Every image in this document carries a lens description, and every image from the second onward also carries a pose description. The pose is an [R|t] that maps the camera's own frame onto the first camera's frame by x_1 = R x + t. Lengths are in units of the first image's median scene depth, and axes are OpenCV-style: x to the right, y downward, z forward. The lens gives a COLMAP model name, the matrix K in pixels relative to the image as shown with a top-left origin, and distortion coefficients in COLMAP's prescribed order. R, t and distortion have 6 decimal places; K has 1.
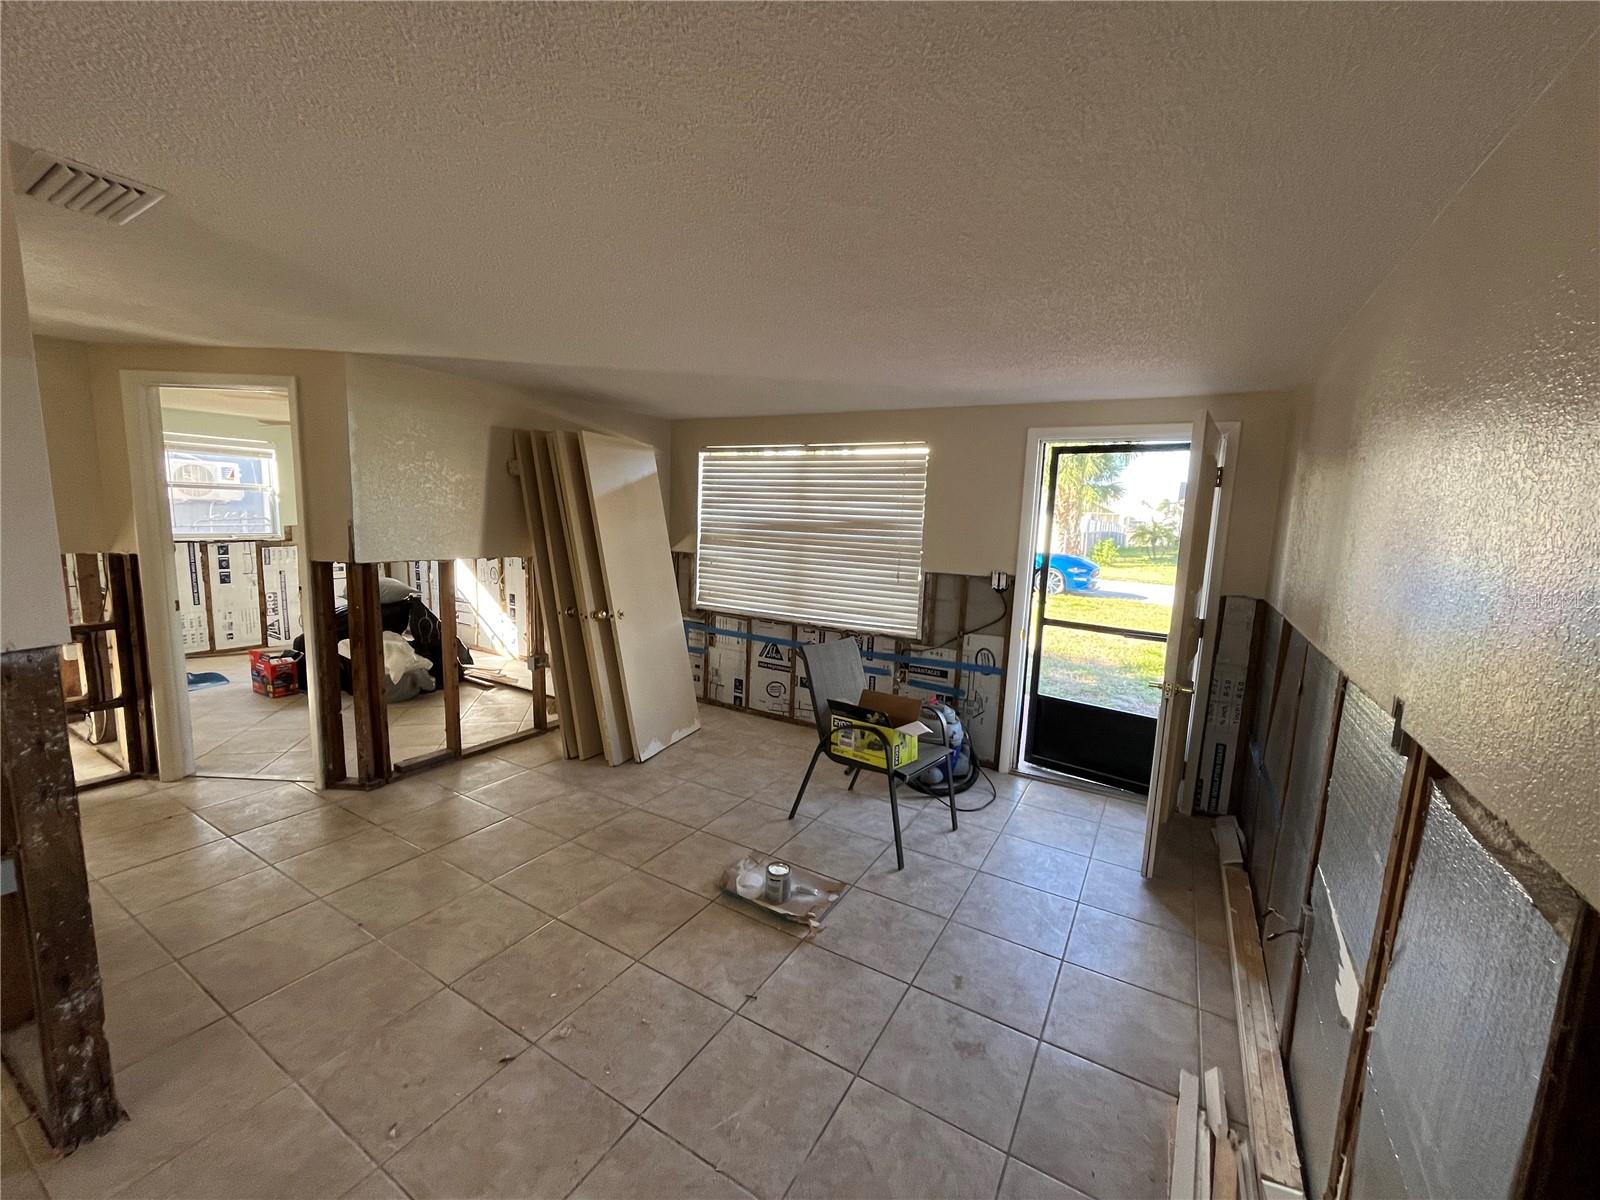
lens RADIAL K [[645.8, 0, 801.7], [0, 645.8, 601.8], [0, 0, 1]] dist [-0.000644, -0.000957]
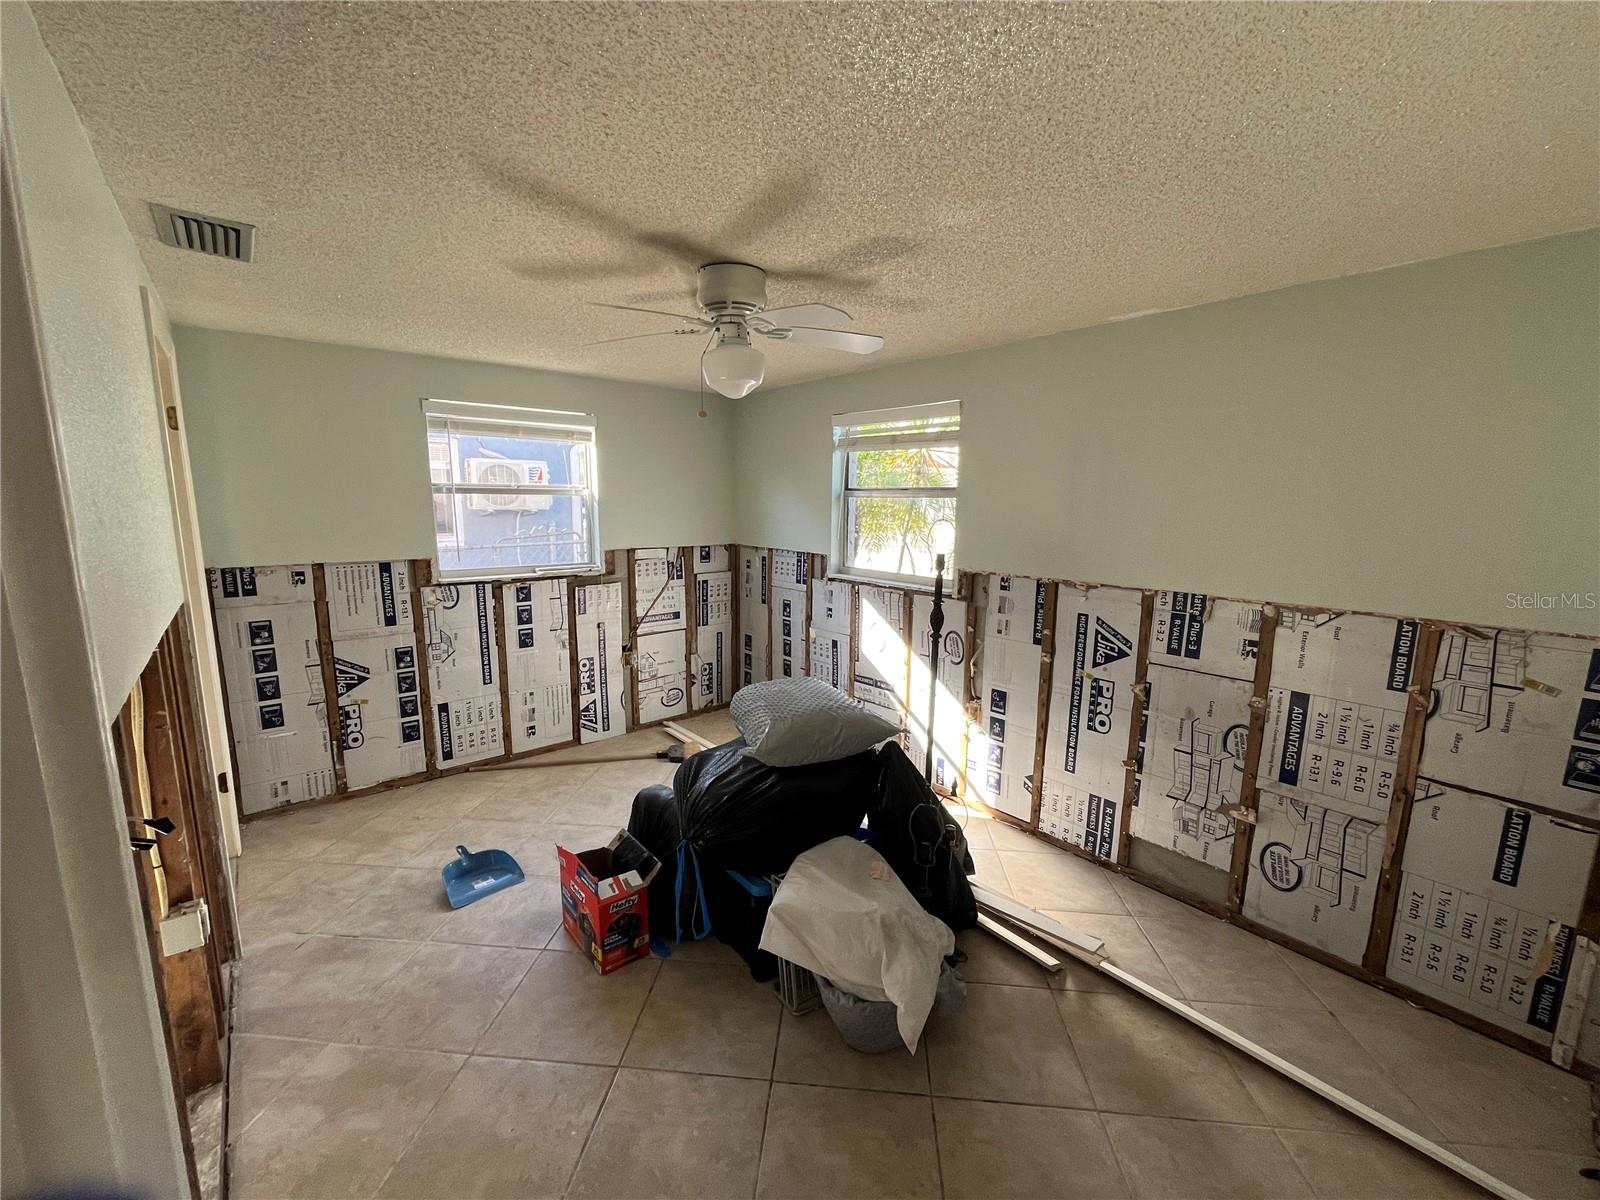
lens RADIAL K [[645.8, 0, 799.5], [0, 645.8, 603.1], [0, 0, 1]] dist [-0.000644, -0.000957]
pose [[0.940933, 0.022479, -0.337847, -0.427771], [-0.018345, 0.999713, 0.015423, -0.082201], [0.338097, -0.008314, 0.941075, 0.493735]]
